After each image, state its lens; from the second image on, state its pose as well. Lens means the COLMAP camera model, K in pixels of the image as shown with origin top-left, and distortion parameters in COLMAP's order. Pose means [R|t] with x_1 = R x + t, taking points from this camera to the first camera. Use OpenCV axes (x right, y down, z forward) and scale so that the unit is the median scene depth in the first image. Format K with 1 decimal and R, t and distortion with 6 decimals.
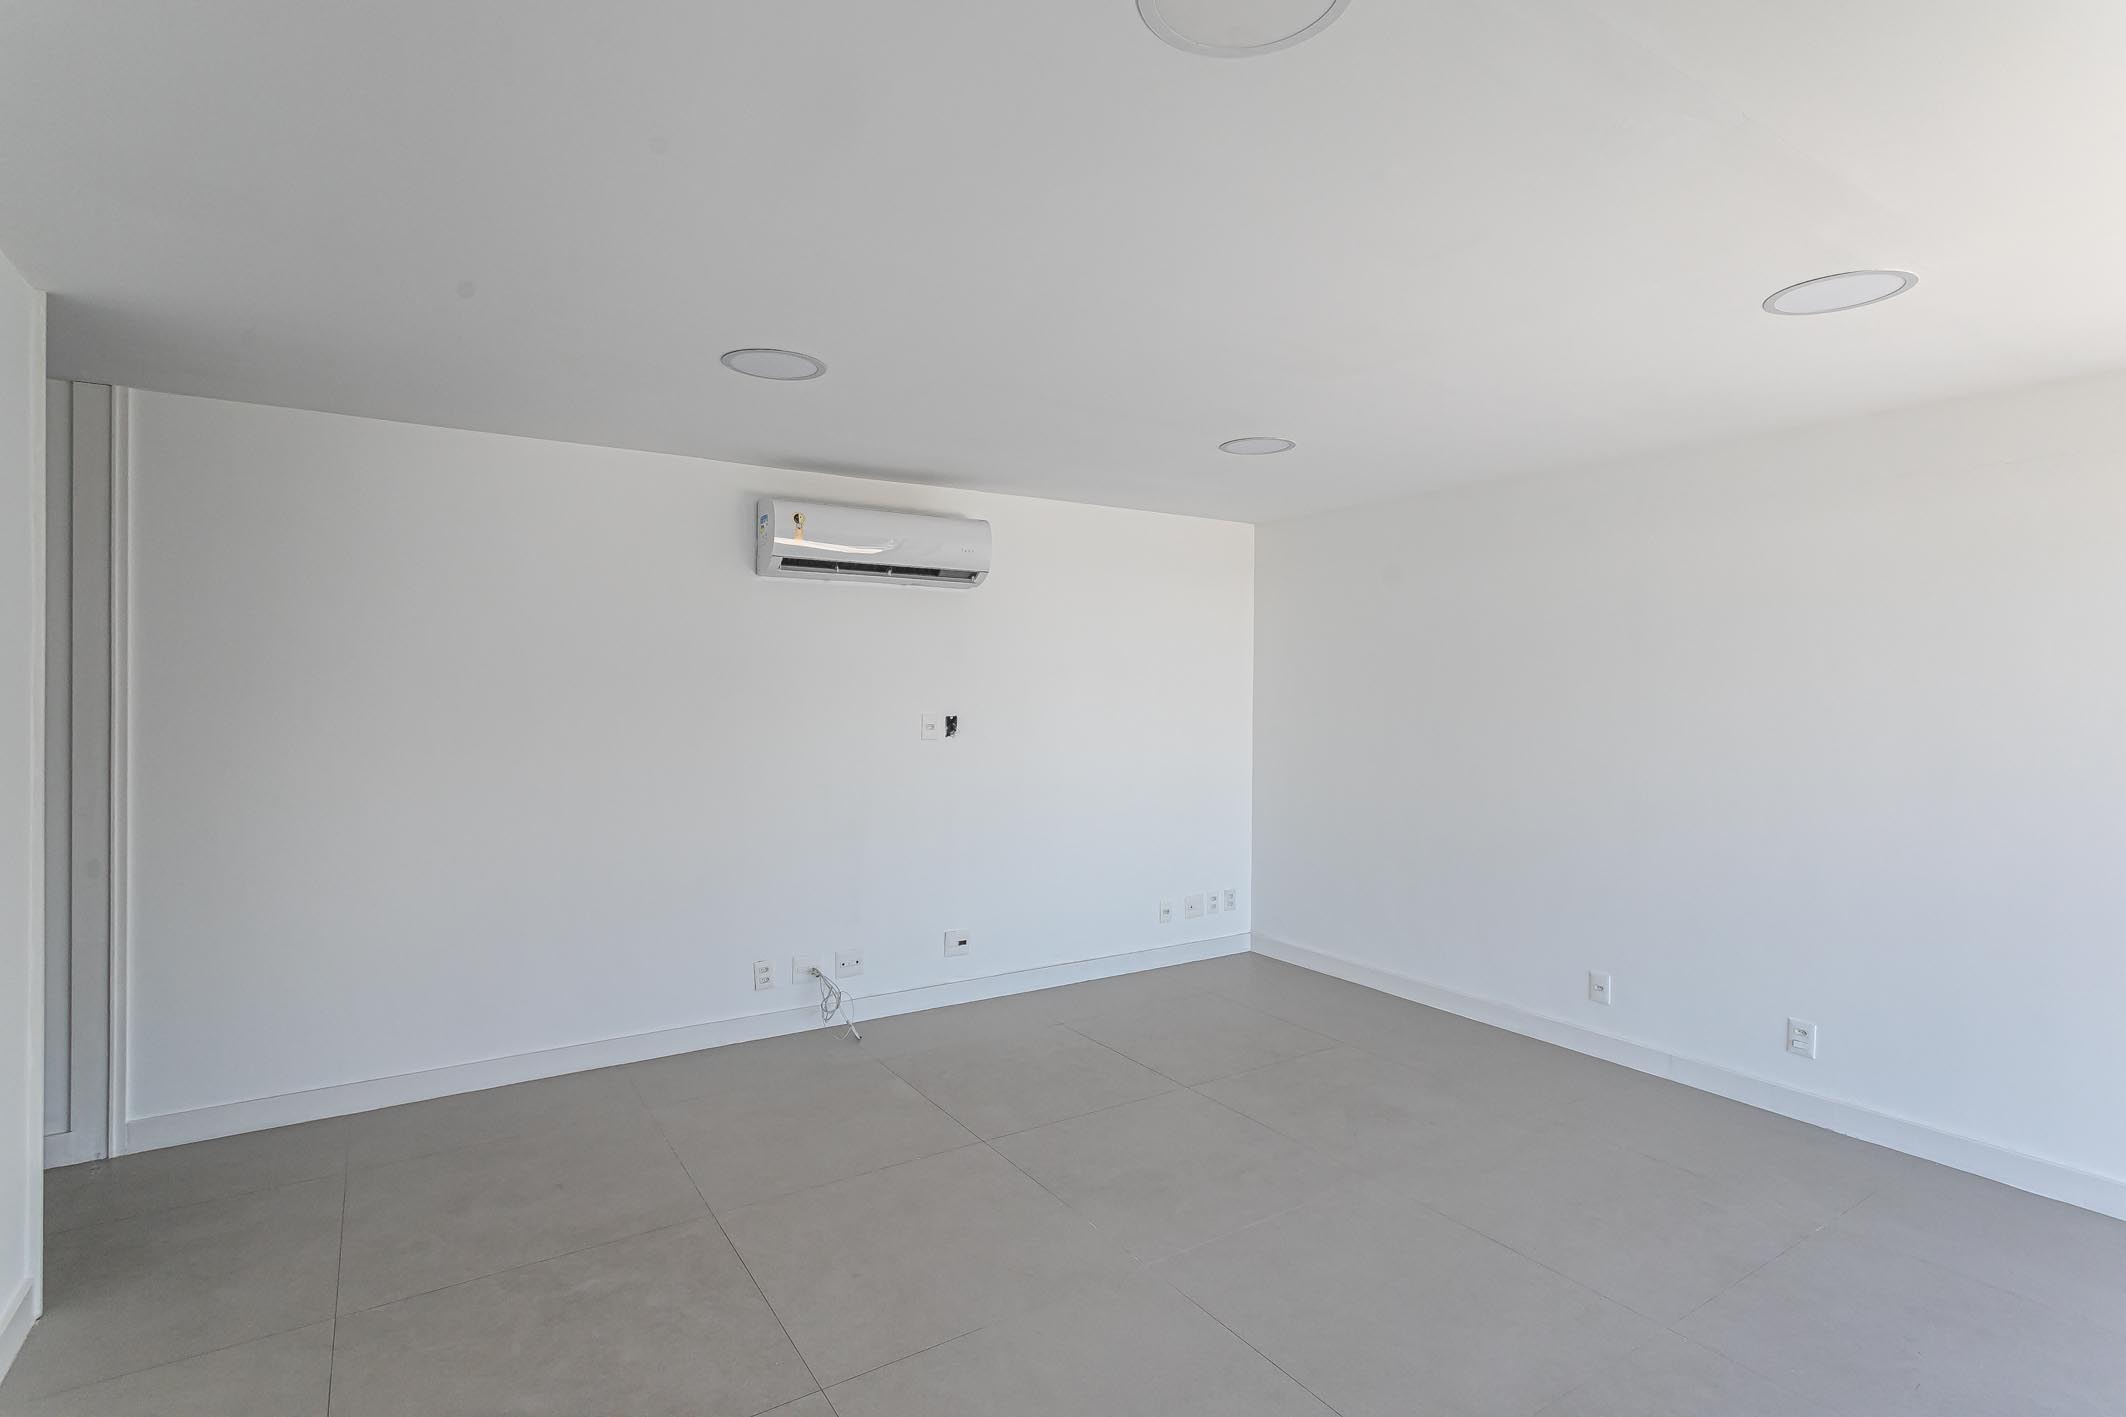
lens RADIAL K [[1019.9, 0, 1059.2], [0, 1019.9, 704.6], [0, 0, 1]] dist [0.000025, 0.003023]
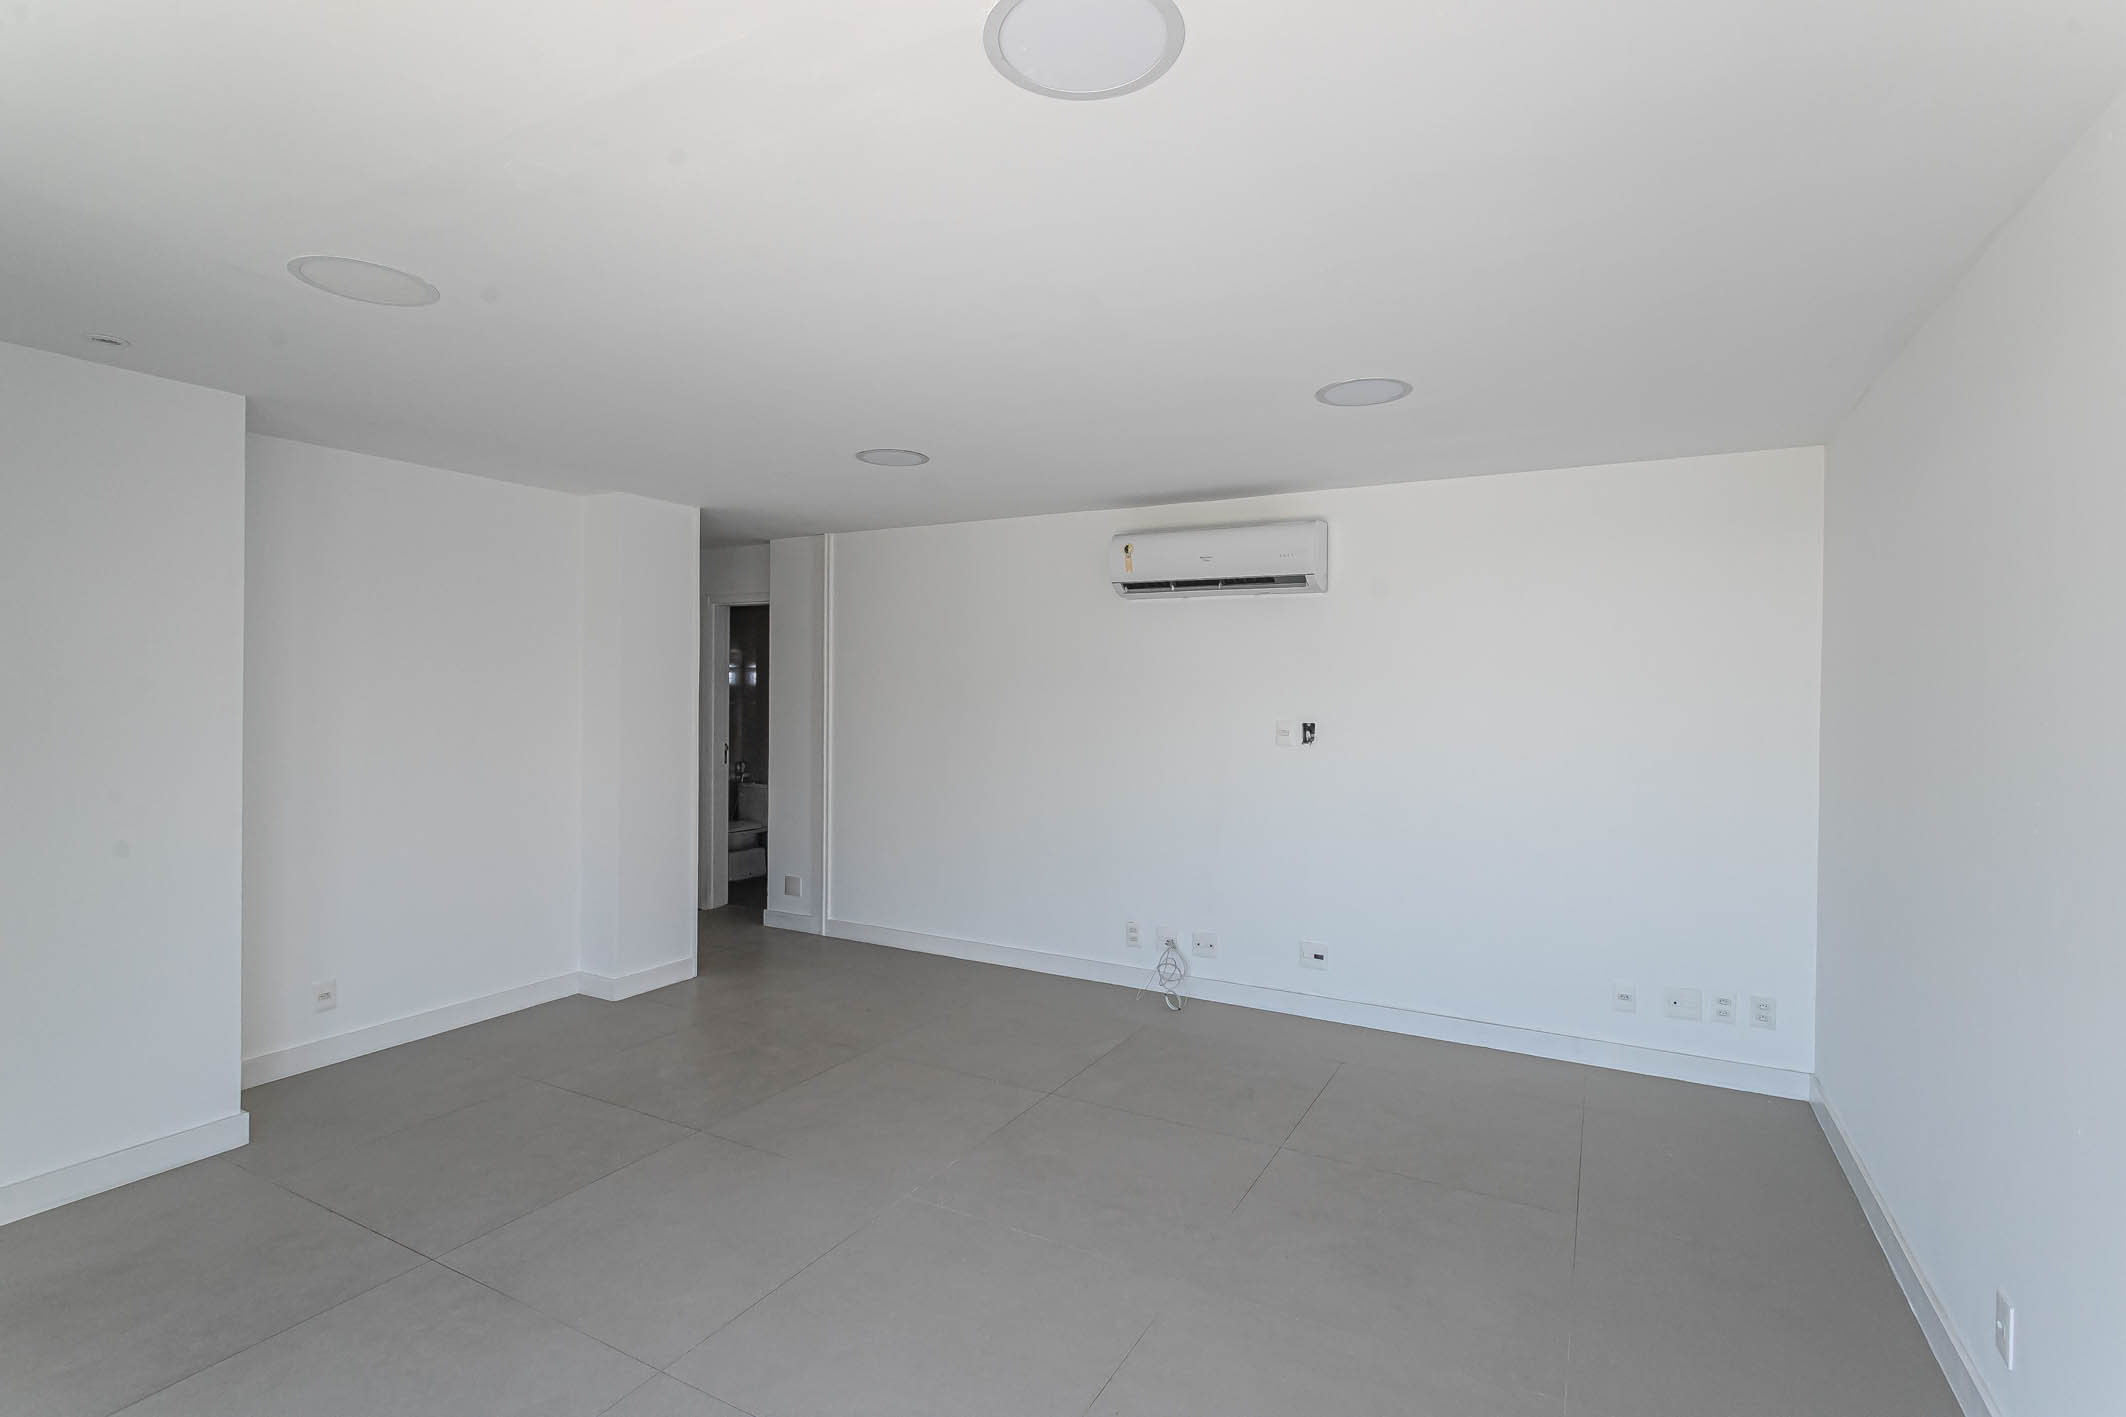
lens RADIAL K [[1019.9, 0, 1079.3], [0, 1019.9, 699.1], [0, 0, 1]] dist [0.000025, 0.003023]
pose [[0.475981, 0.018580, -0.879259, 0.702074], [-0.013197, 0.999815, 0.013983, -0.023931], [0.879356, 0.004948, 0.476138, 0.366586]]
